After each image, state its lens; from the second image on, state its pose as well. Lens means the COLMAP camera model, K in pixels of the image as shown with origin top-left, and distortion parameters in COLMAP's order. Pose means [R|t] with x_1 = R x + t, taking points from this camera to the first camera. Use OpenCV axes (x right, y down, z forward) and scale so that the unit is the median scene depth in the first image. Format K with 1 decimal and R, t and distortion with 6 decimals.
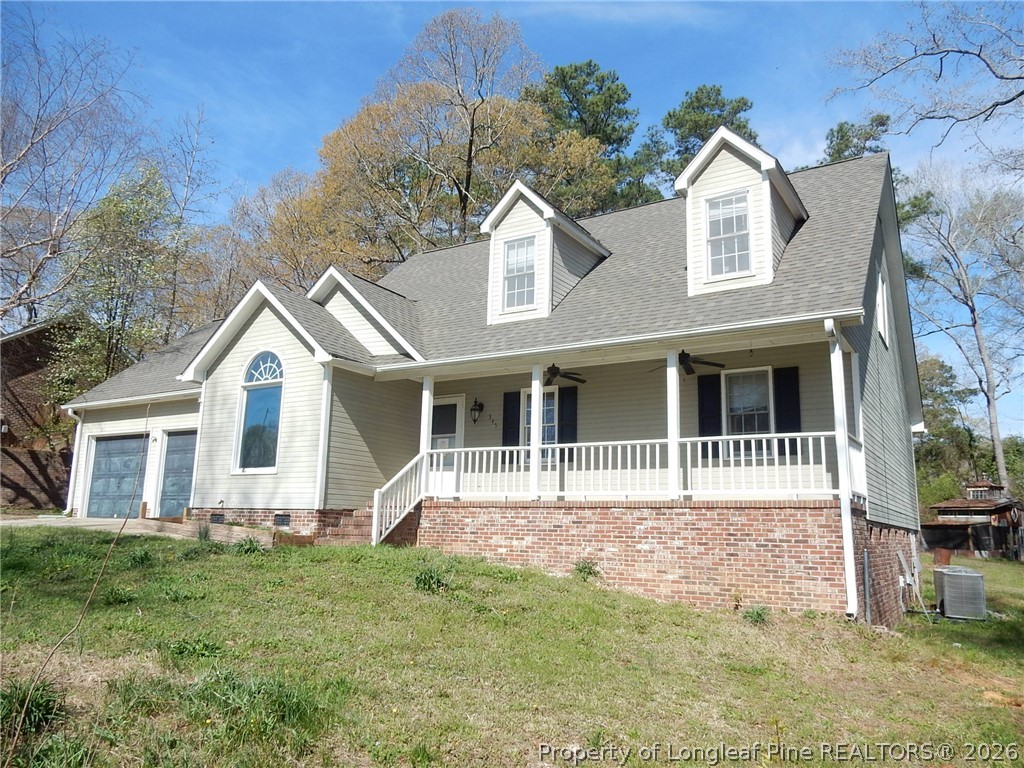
lens RADIAL K [[755.3, 0, 512.4], [0, 755.3, 388.4], [0, 0, 1]] dist [0.001772, -0.001935]
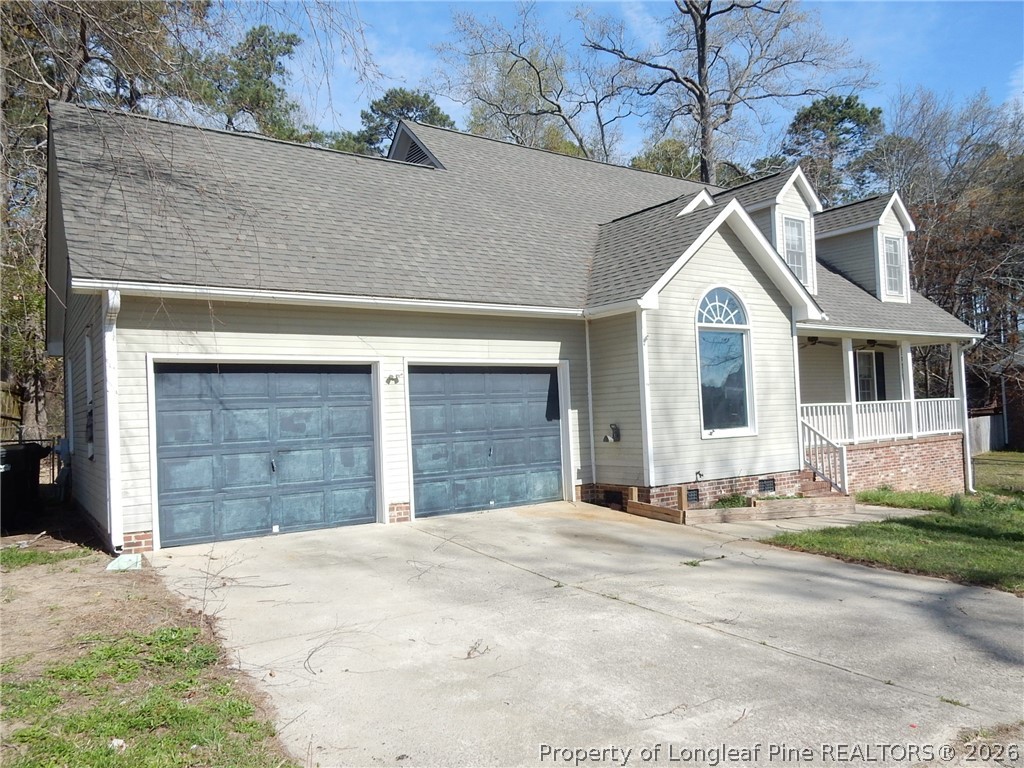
lens RADIAL K [[755.3, 0, 512.4], [0, 755.3, 388.4], [0, 0, 1]] dist [0.001772, -0.001935]
pose [[0.395125, -0.010069, 0.918572, -1.178908], [-0.125051, 0.990042, 0.064644, 0.034990], [-0.910076, -0.140411, 0.389931, 0.876430]]
